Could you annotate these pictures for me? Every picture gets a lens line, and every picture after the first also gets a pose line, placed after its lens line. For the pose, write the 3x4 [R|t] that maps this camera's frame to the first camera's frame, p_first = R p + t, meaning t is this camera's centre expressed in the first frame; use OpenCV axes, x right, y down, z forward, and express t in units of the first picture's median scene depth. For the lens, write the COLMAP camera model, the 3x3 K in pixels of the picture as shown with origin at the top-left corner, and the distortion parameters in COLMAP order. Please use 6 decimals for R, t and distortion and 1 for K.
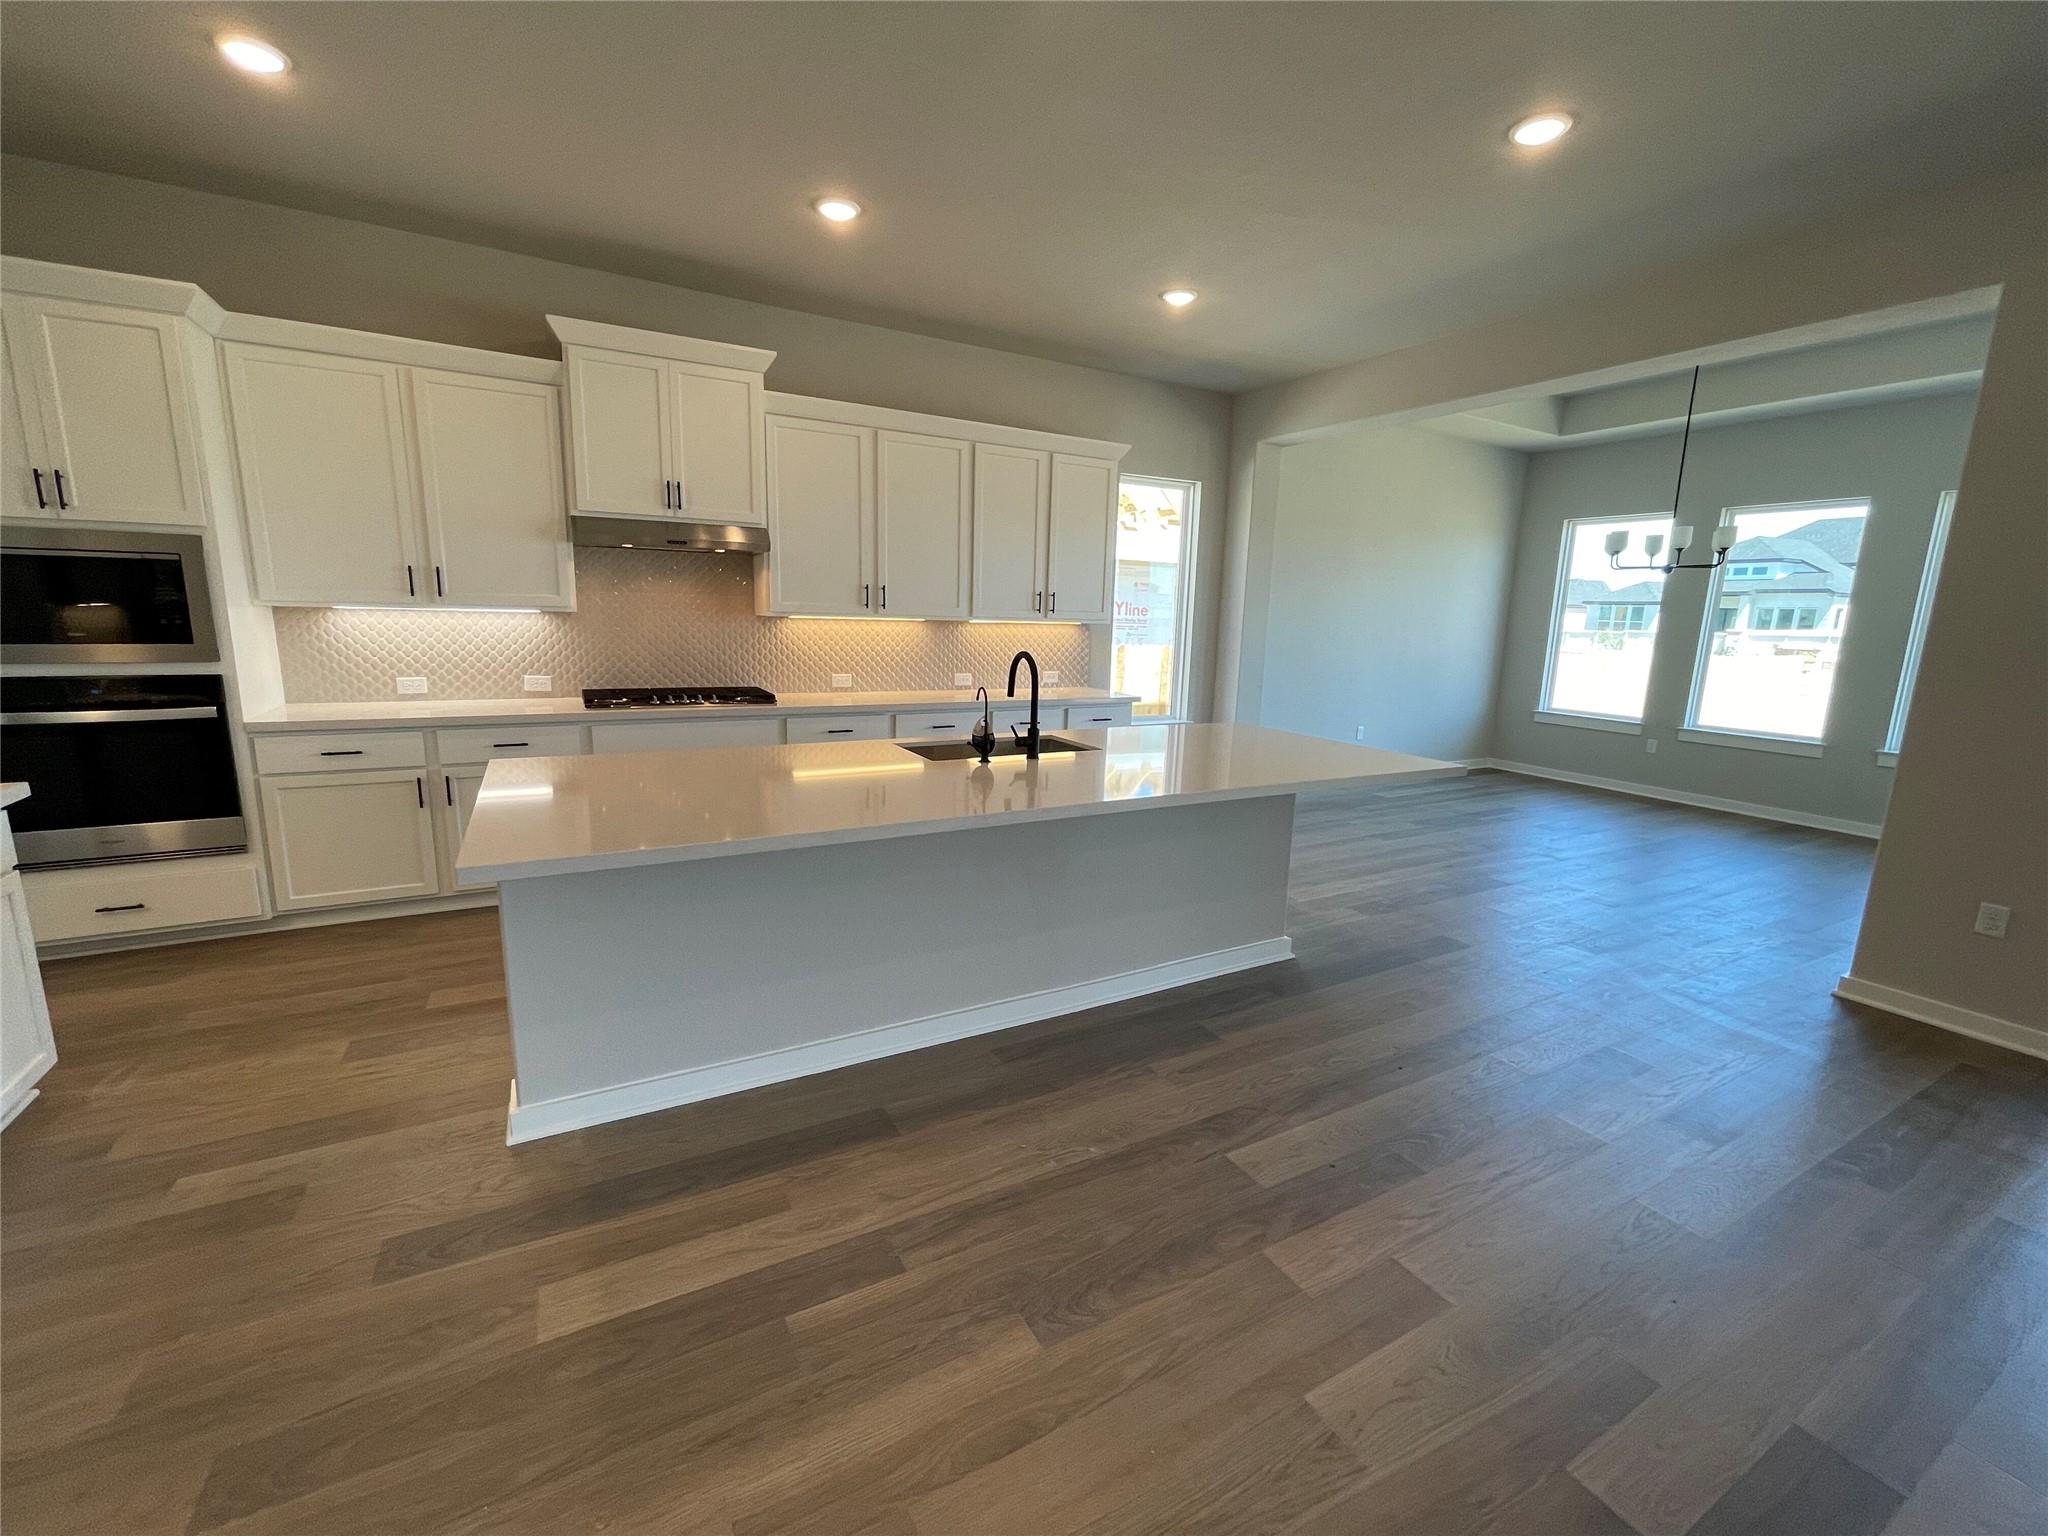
lens RADIAL K [[835.7, 0, 1019.2], [0, 835.7, 759.2], [0, 0, 1]] dist [-0.003315, 0.001146]
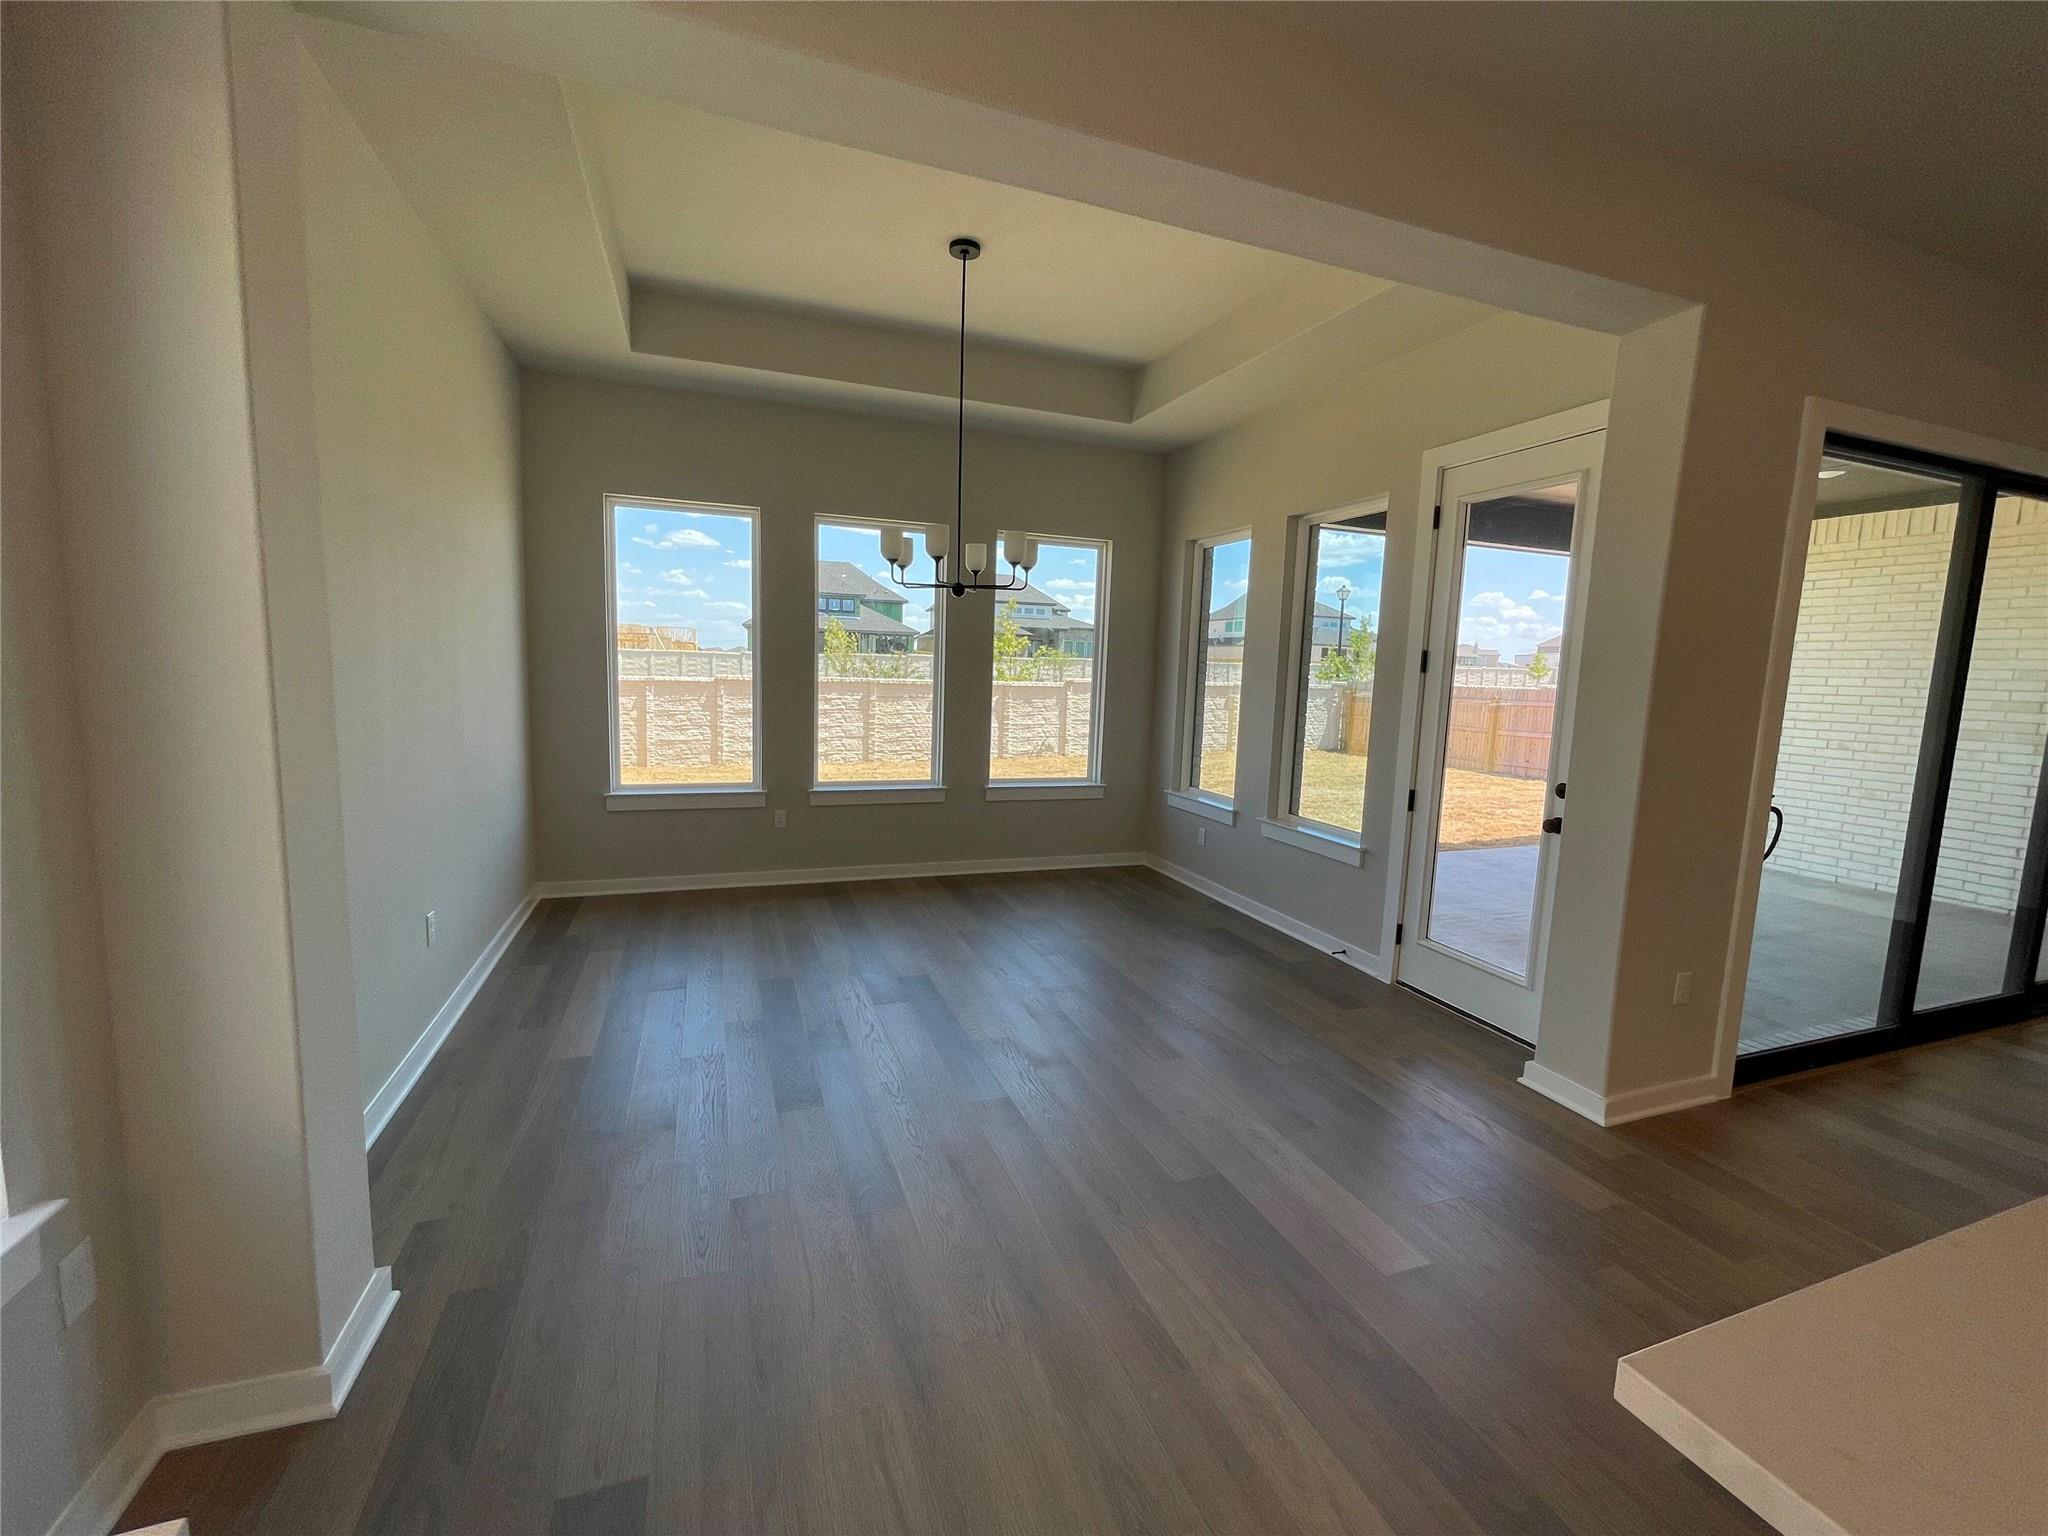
lens RADIAL K [[835.7, 0, 1017.4], [0, 835.7, 759.2], [0, 0, 1]] dist [-0.003315, 0.001146]
pose [[0.147533, -0.135809, 0.979689, 0.076783], [0.147133, 0.982520, 0.114044, -0.167435], [-0.978052, 0.127320, 0.164936, 0.893501]]
